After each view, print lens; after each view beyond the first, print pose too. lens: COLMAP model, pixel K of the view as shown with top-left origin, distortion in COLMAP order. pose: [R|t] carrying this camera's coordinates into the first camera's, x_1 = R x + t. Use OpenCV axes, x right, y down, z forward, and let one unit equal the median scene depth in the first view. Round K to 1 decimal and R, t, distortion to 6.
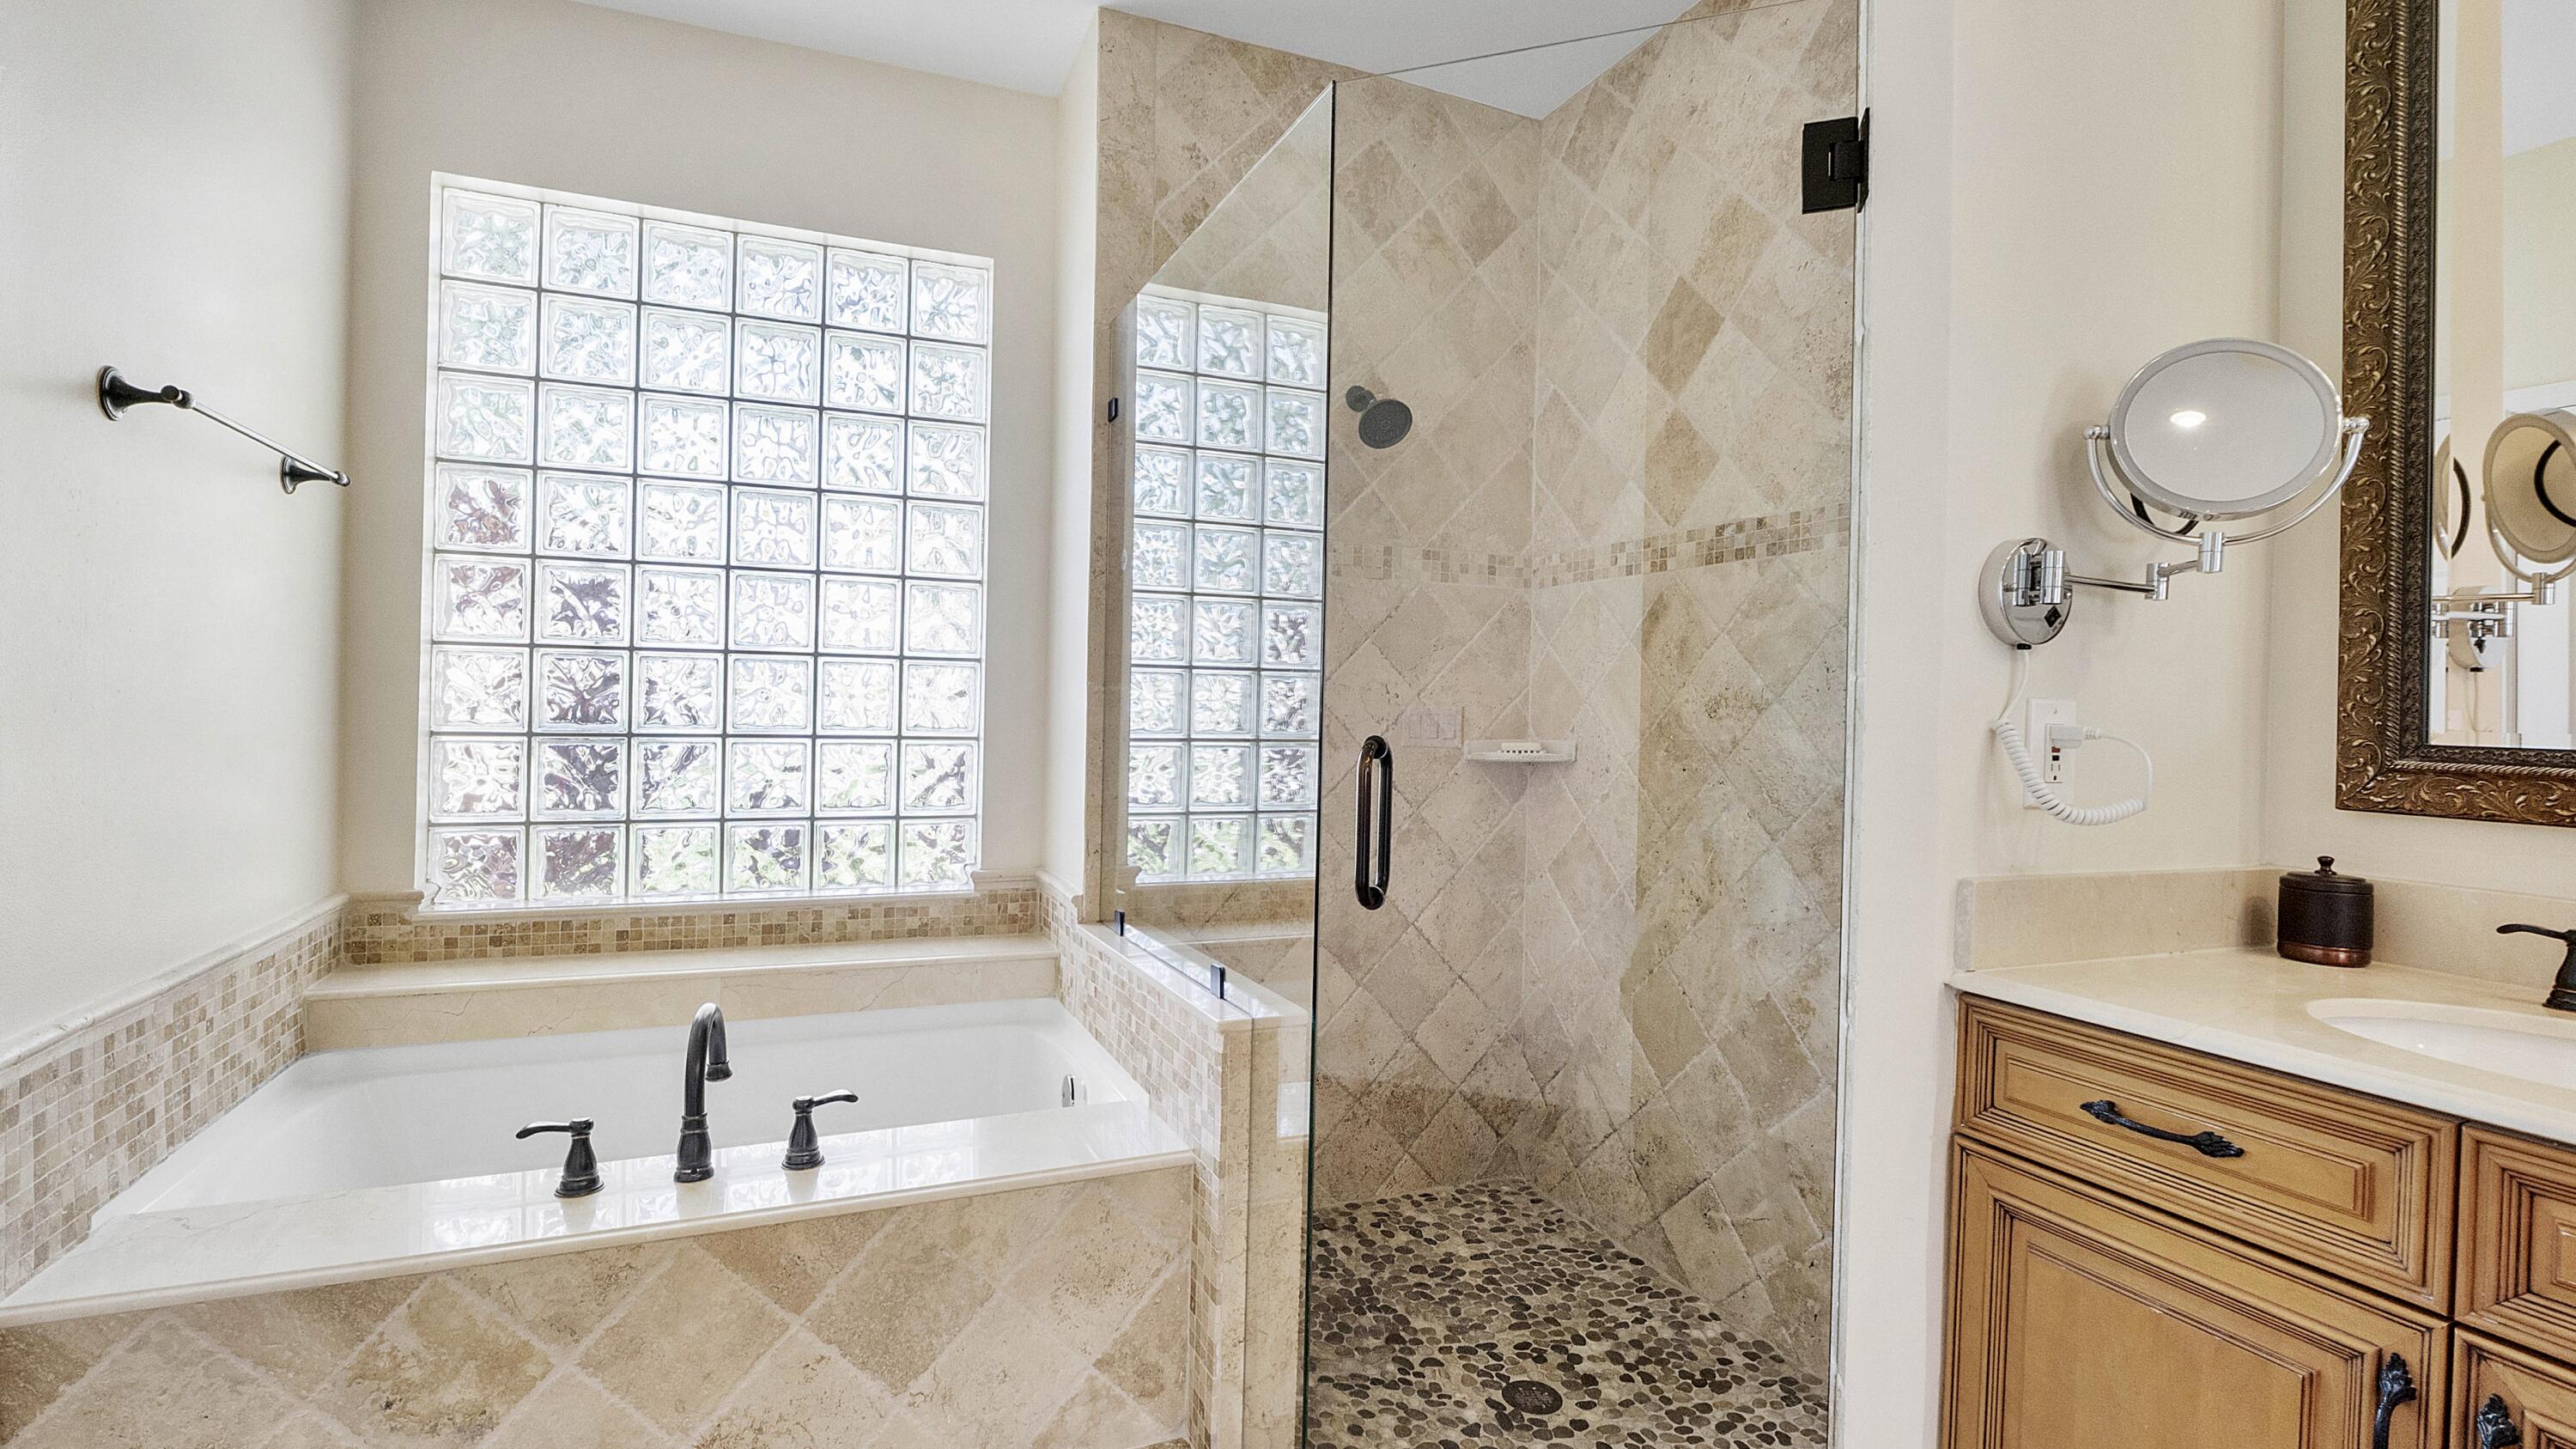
lens RADIAL K [[1117.9, 0, 1293.7], [0, 1117.9, 723.7], [0, 0, 1]] dist [-0.007394, -0.000323]
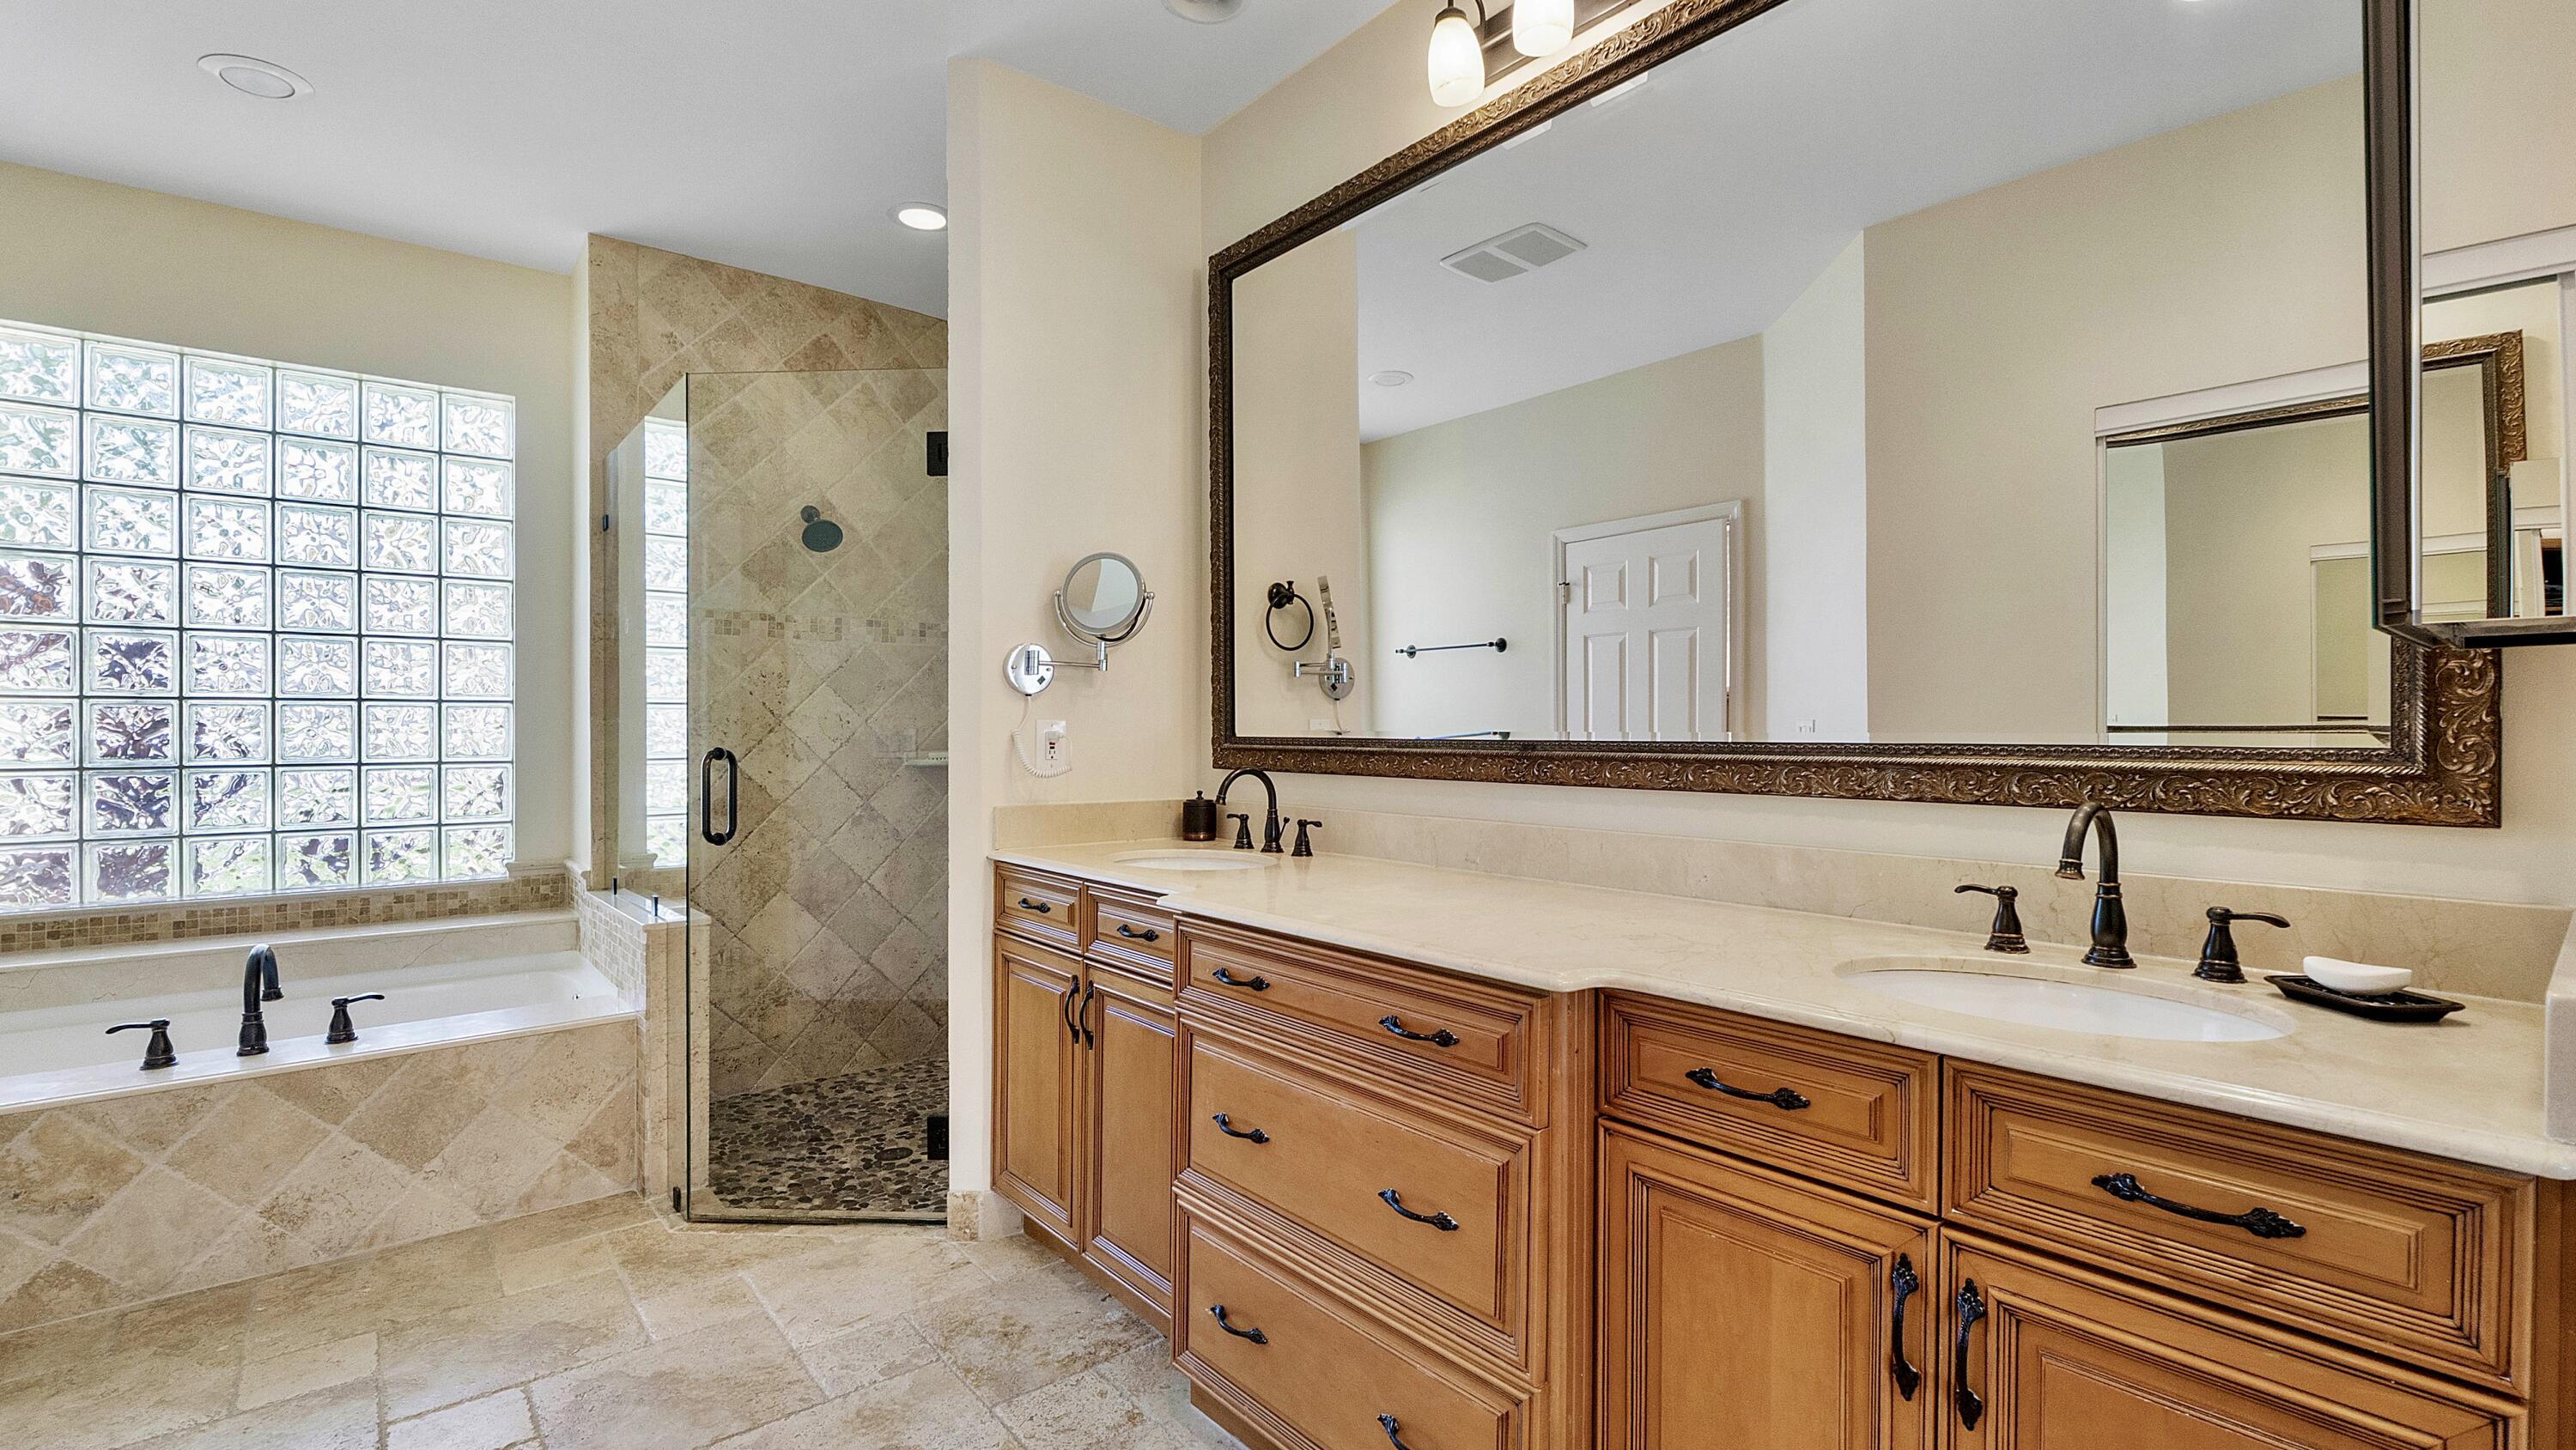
lens RADIAL K [[1099.9, 0, 1334.5], [0, 1099.9, 738.8], [0, 0, 1]] dist [-0.011027, 0.000467]
pose [[0.956368, -0.026215, 0.290985, 0.291154], [0.027600, 0.999619, -0.000655, 0.015007], [-0.290857, 0.008657, 0.956727, -0.549137]]
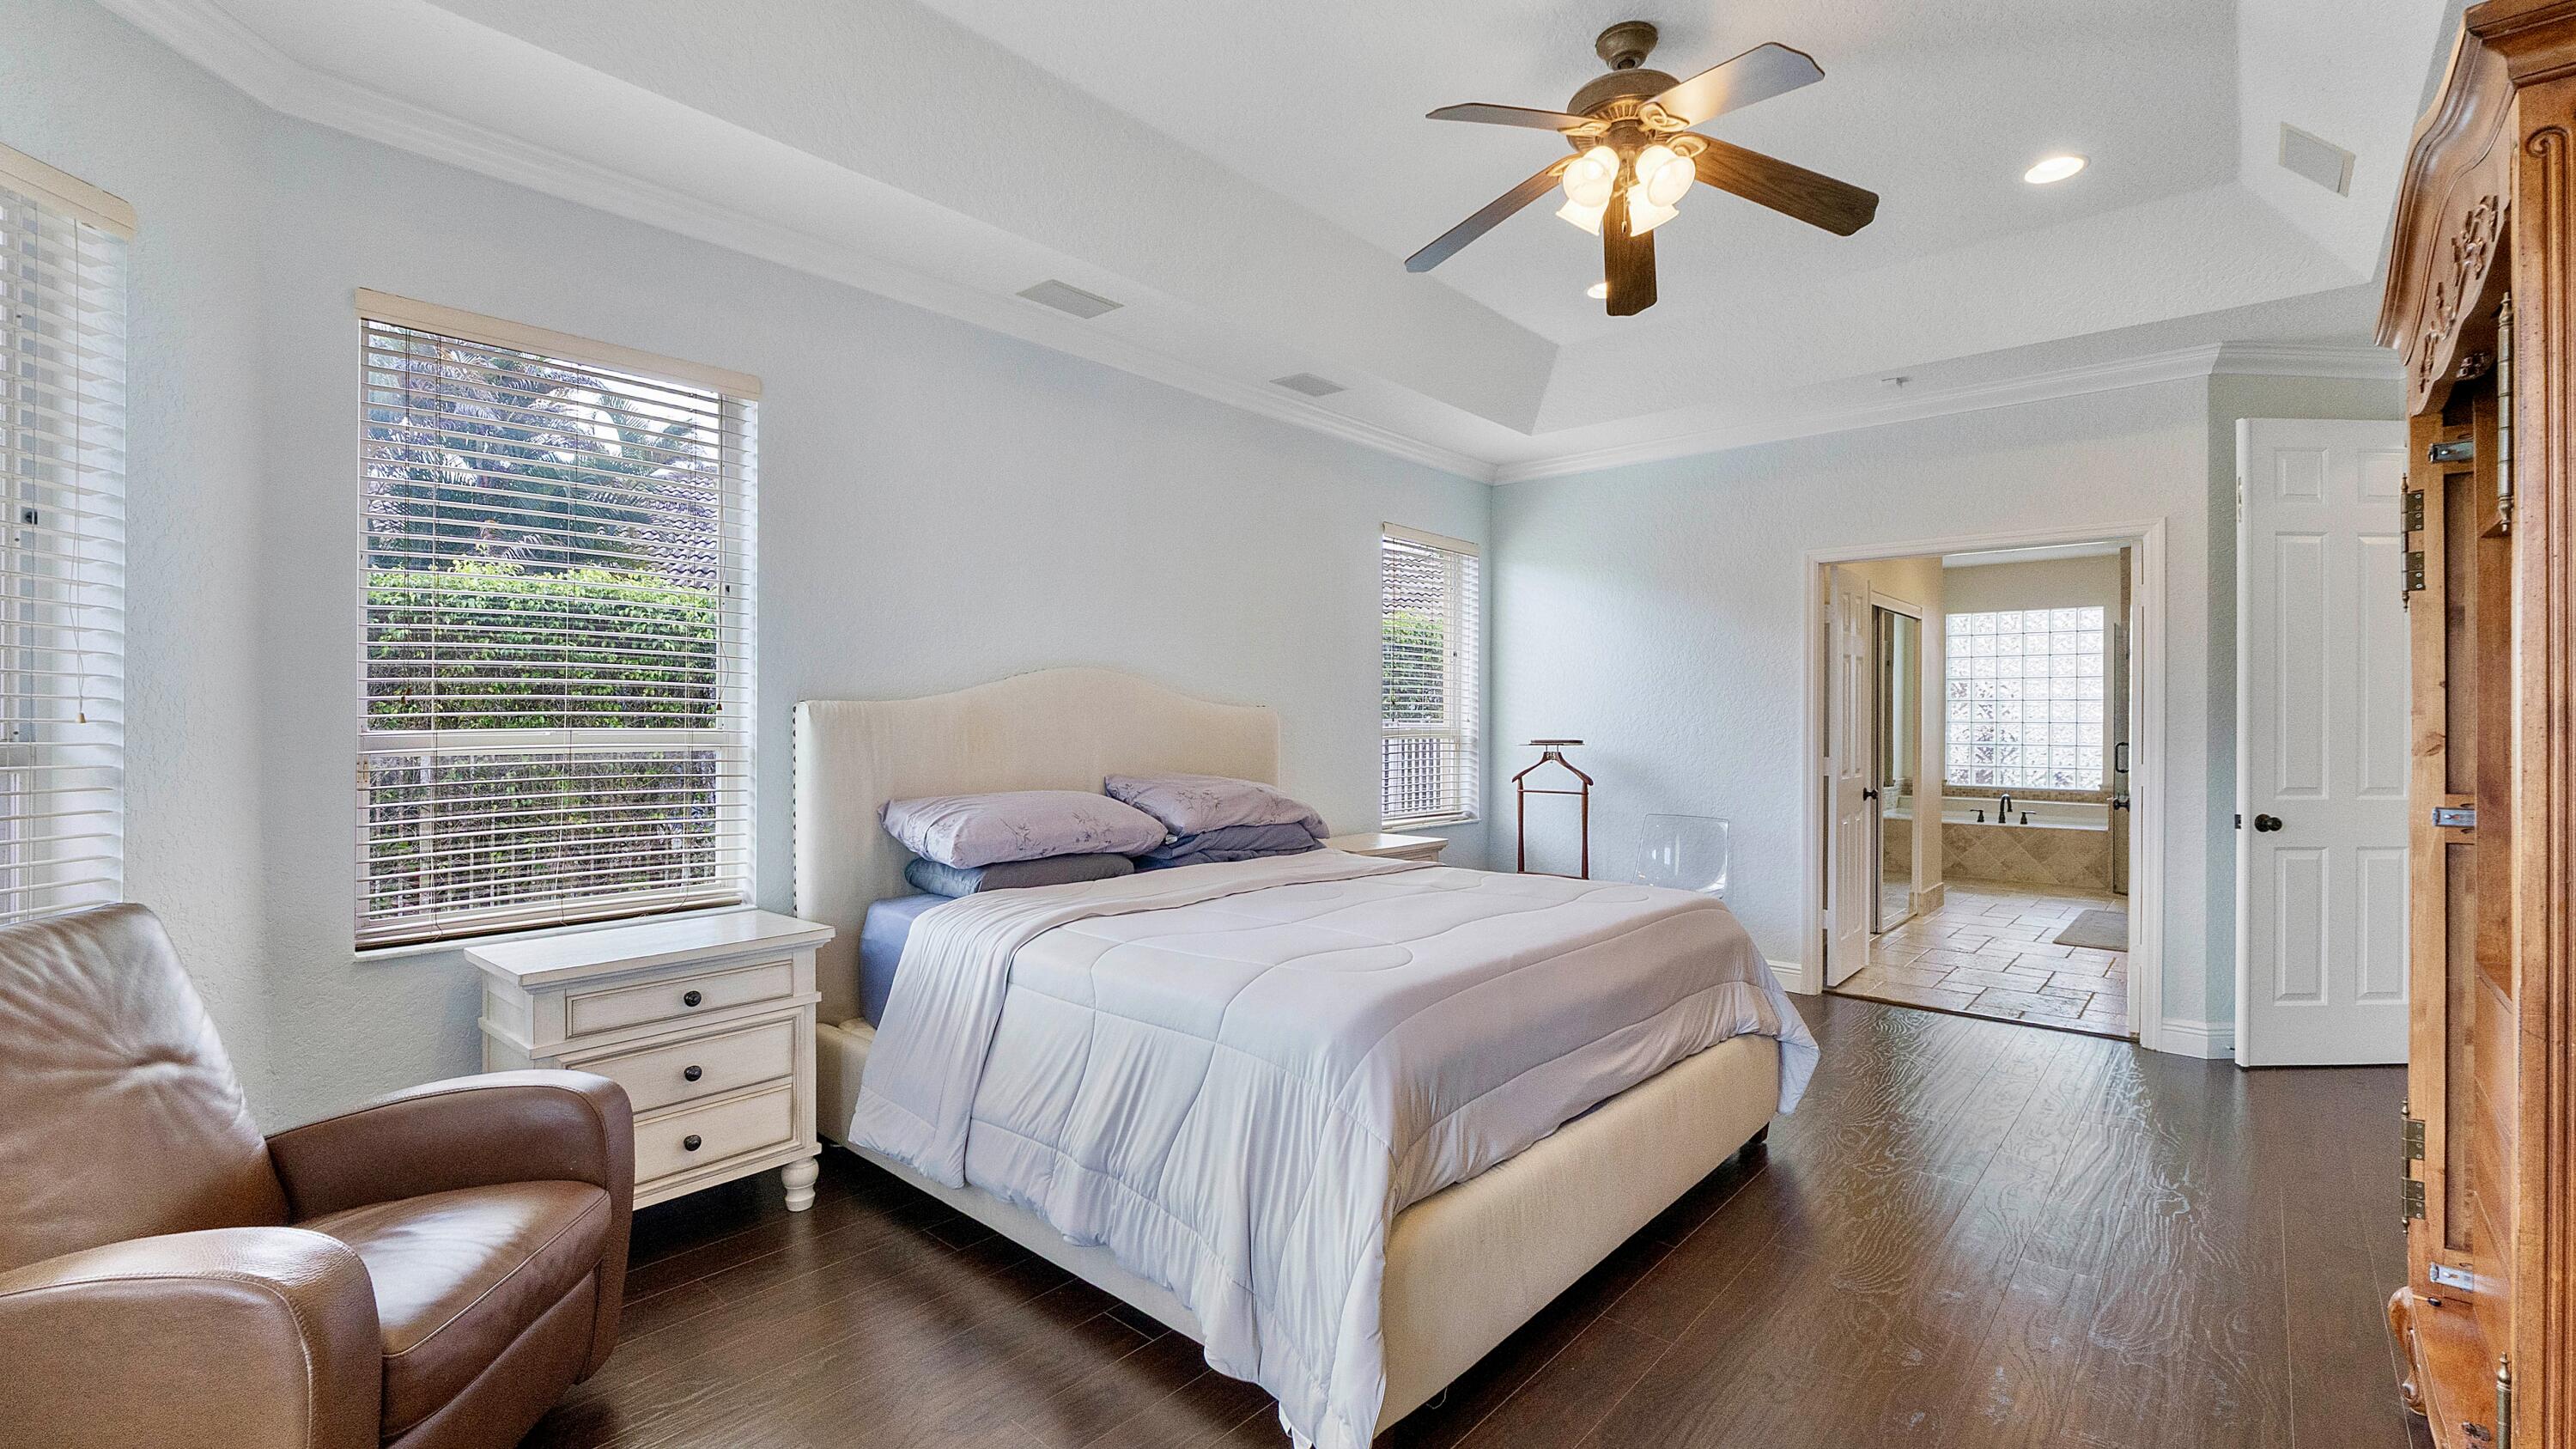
lens RADIAL K [[1117.9, 0, 1293.7], [0, 1117.9, 723.7], [0, 0, 1]] dist [-0.007394, -0.000323]
pose [[0.414014, -0.022709, -0.909987, 1.982465], [-0.006097, 0.999597, -0.027719, 0.061230], [0.910250, 0.017024, 0.413709, -2.923599]]
